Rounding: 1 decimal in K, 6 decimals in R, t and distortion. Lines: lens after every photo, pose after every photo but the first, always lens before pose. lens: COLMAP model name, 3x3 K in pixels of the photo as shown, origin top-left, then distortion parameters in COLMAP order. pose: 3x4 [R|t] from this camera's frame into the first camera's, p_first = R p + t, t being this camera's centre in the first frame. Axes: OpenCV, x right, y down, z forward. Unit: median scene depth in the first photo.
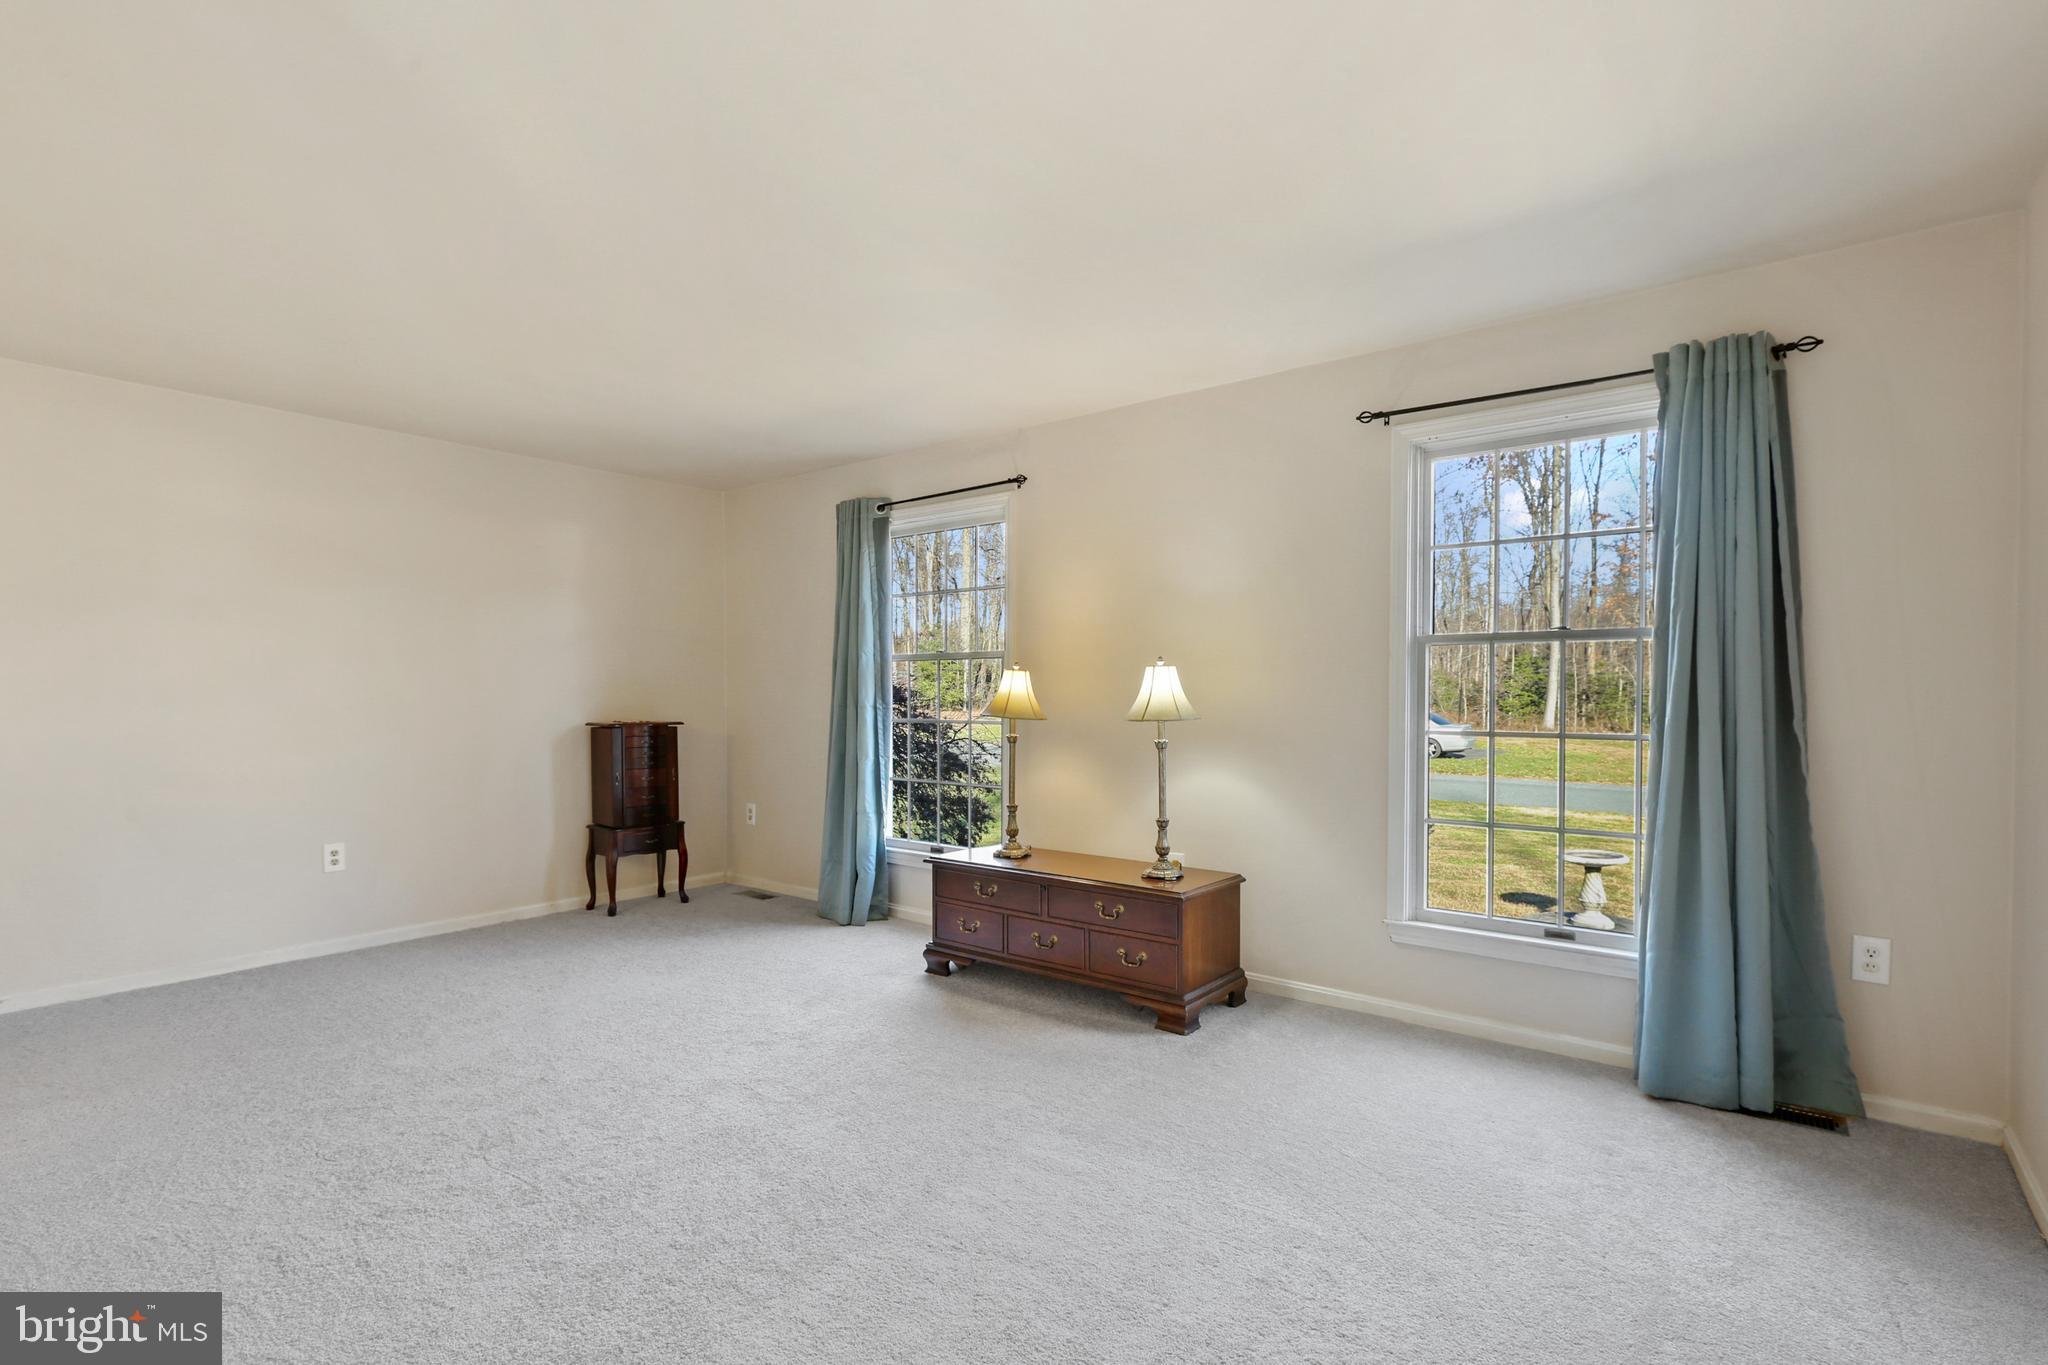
lens RADIAL K [[954.3, 0, 1022.1], [0, 954.3, 696.2], [0, 0, 1]] dist [-0.003489, 0.001470]
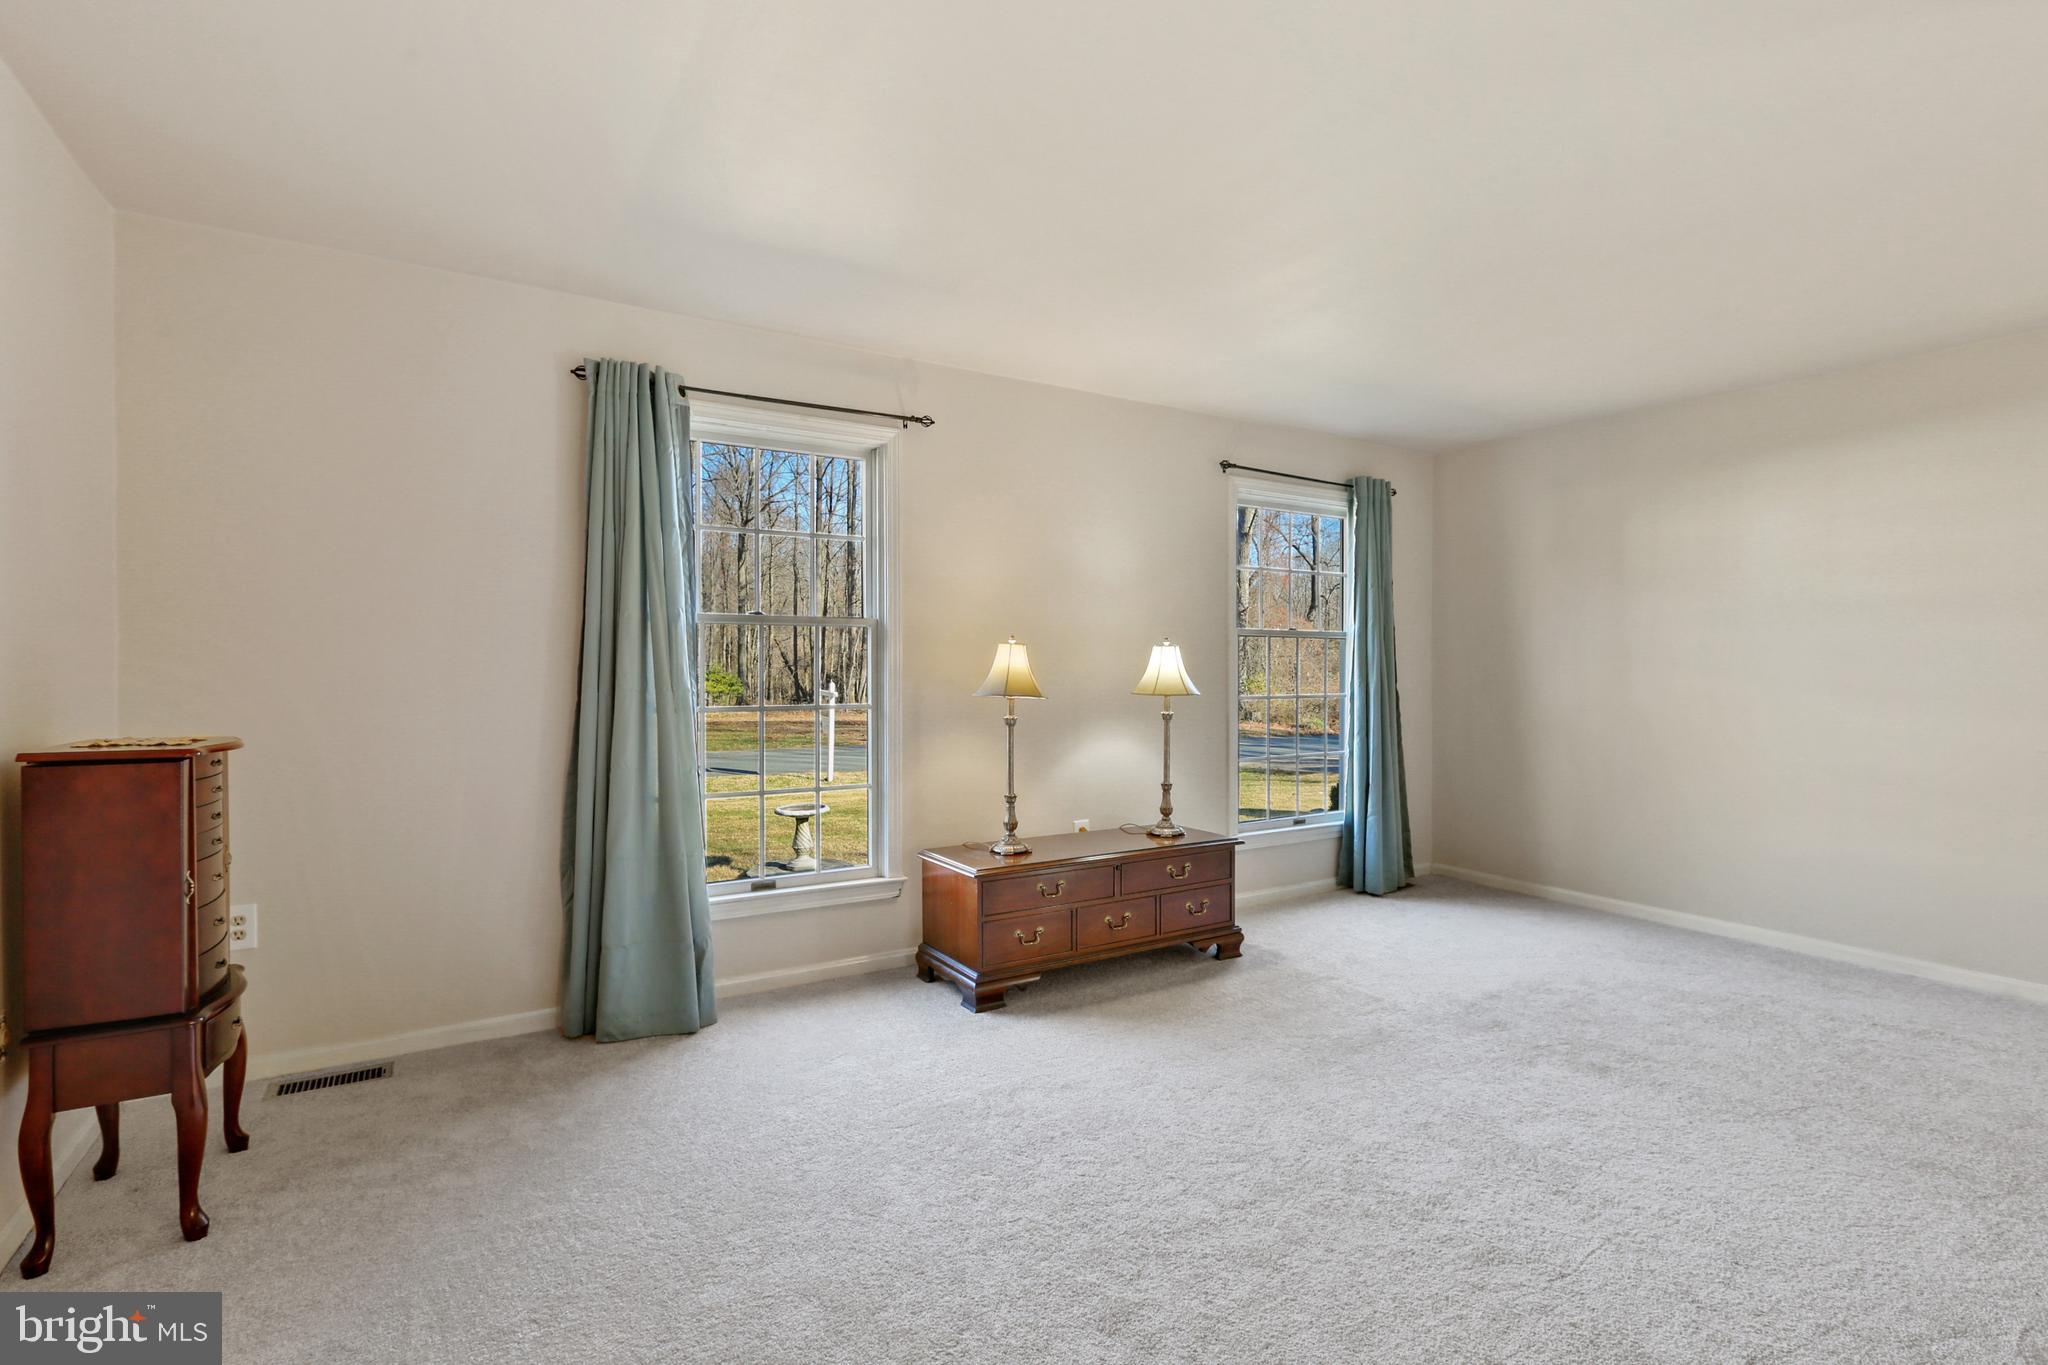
lens RADIAL K [[954.3, 0, 1032.6], [0, 954.3, 666.8], [0, 0, 1]] dist [-0.003489, 0.001470]
pose [[0.350444, 0.001746, 0.936582, -0.936100], [0.005734, 0.999976, -0.004009, -0.003157], [-0.936566, 0.006775, 0.350425, 0.738822]]
